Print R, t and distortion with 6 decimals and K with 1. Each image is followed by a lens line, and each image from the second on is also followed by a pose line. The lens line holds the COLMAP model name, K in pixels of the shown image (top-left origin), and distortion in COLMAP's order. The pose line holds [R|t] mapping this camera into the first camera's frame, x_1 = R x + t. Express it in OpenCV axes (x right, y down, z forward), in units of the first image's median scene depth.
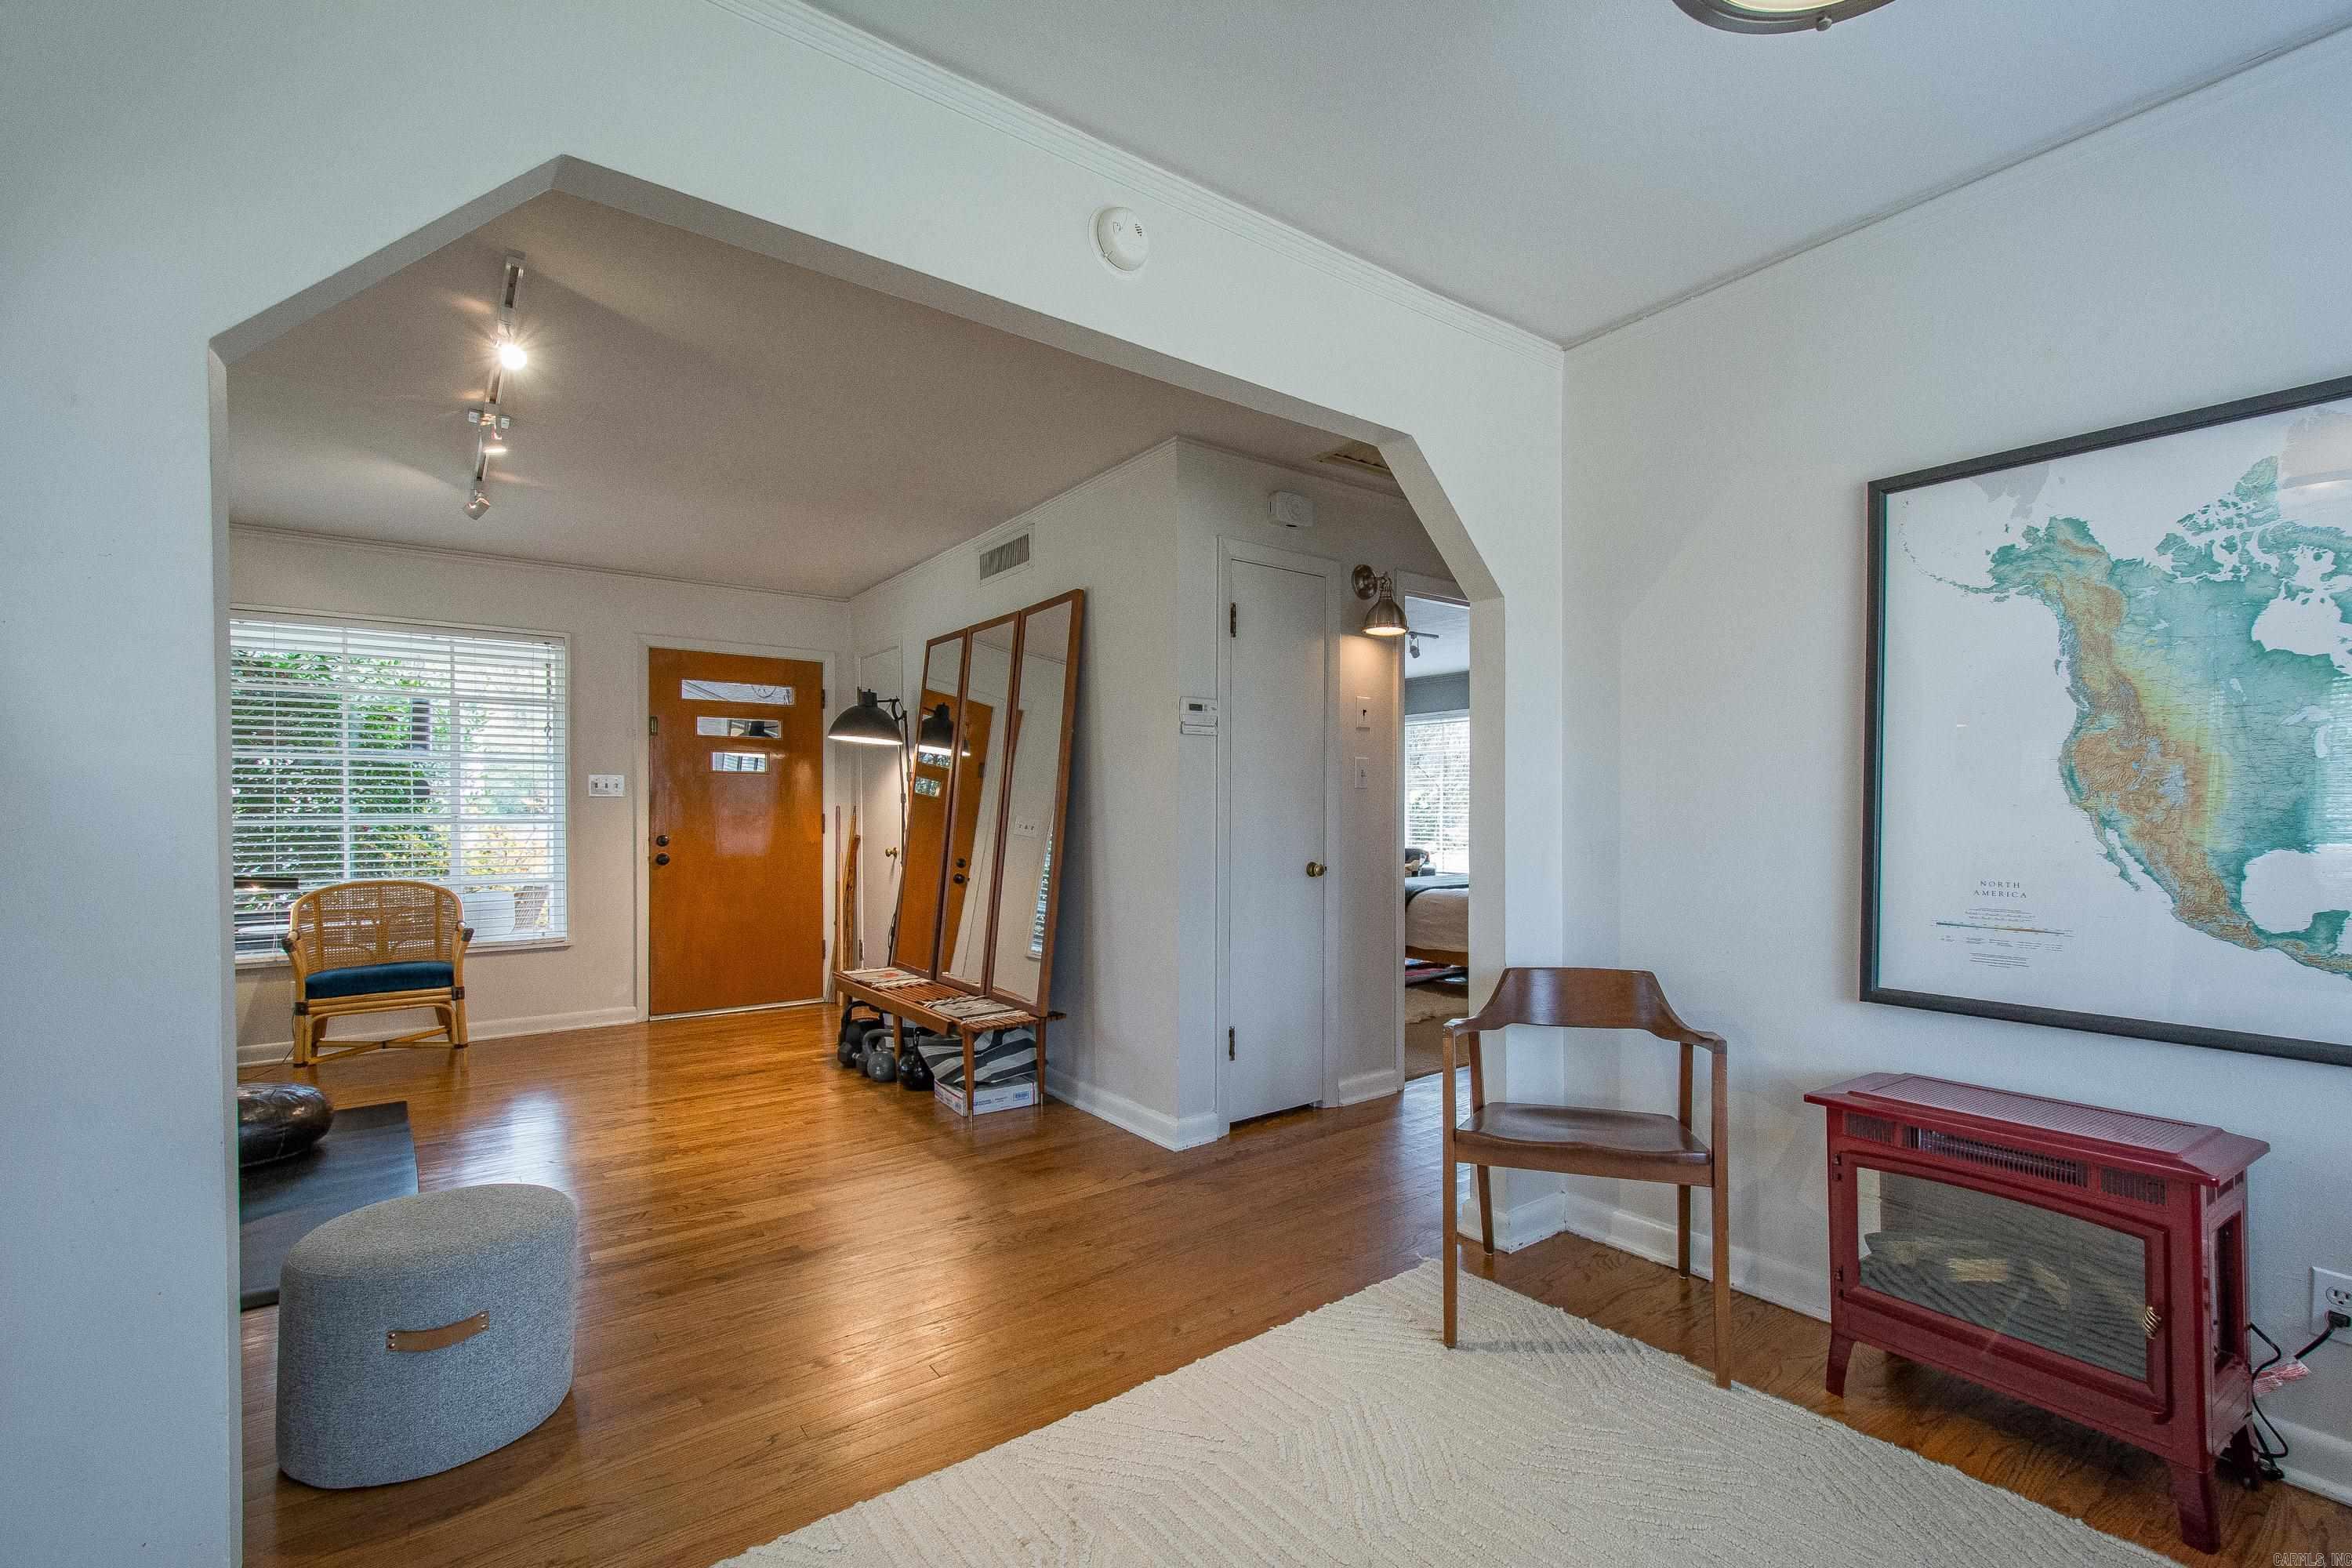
lens RADIAL K [[1038.5, 0, 1222.2], [0, 1038.5, 824.3], [0, 0, 1]] dist [0.015361, -0.006147]
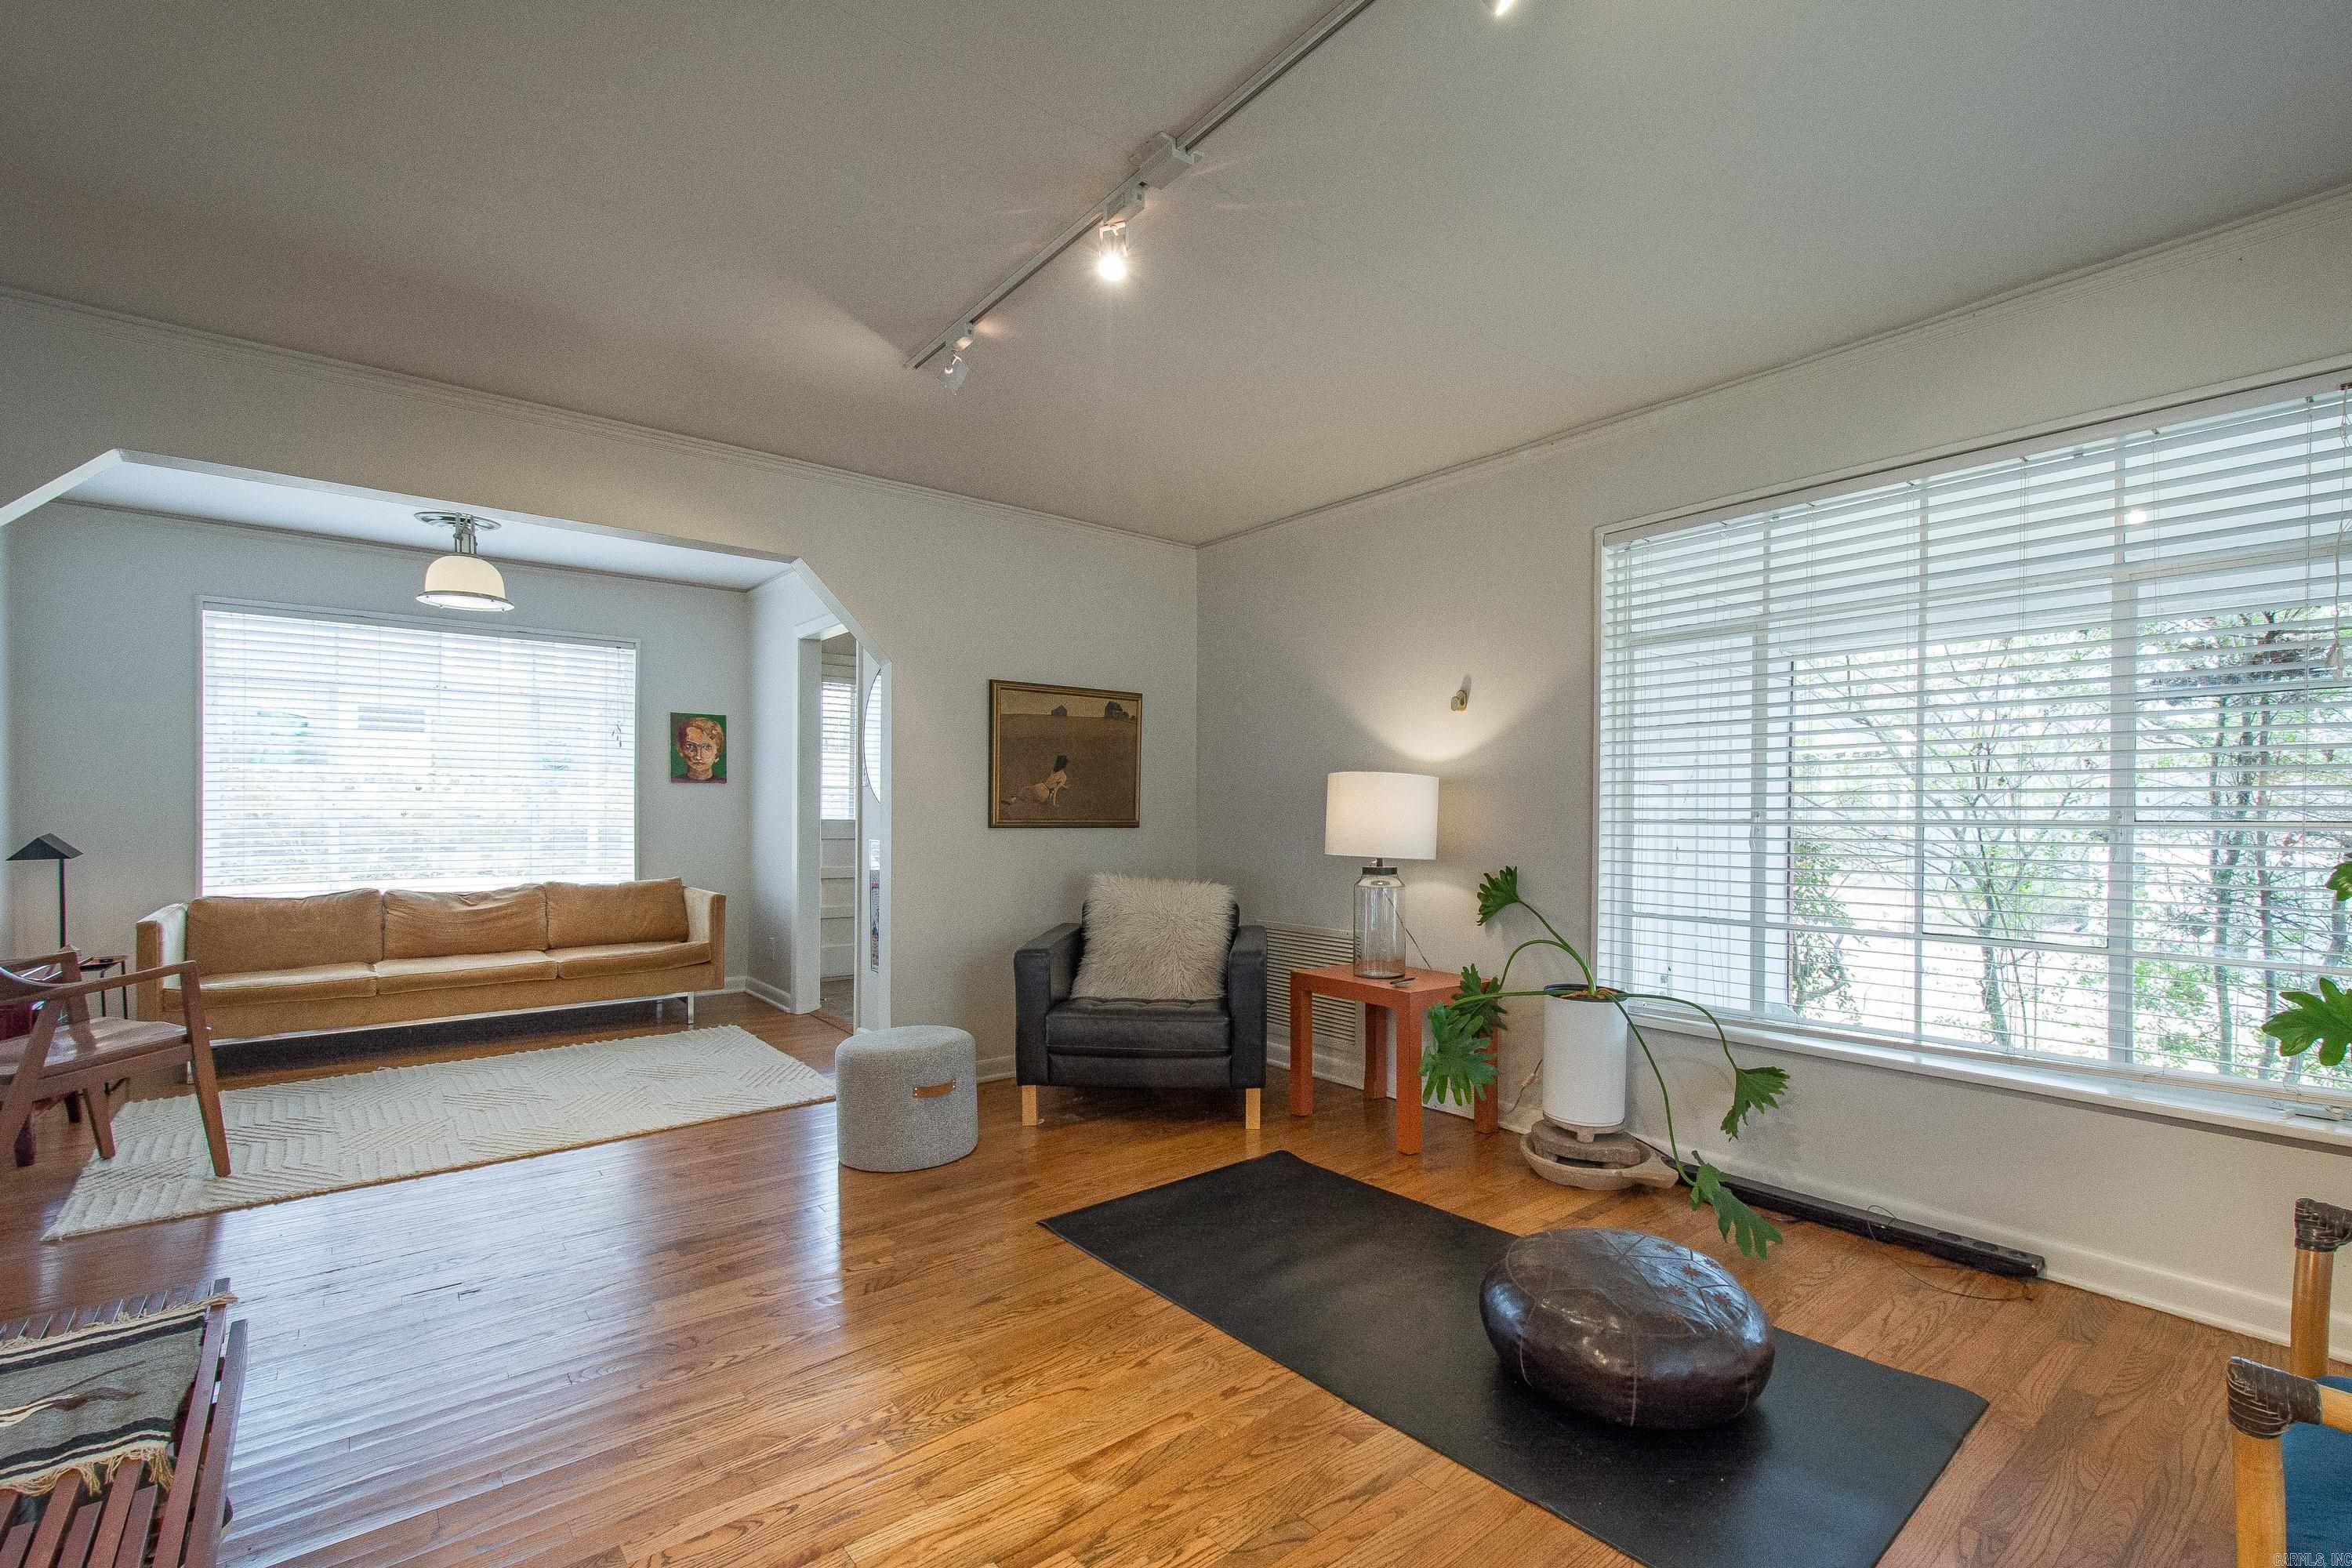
lens RADIAL K [[1038.5, 0, 1221.5], [0, 1038.5, 820.6], [0, 0, 1]] dist [0.015361, -0.006147]
pose [[-0.999227, -0.002808, -0.039214, -0.544204], [-0.003447, 0.999862, 0.016243, -0.006188], [0.039163, 0.016365, -0.999099, 1.243625]]
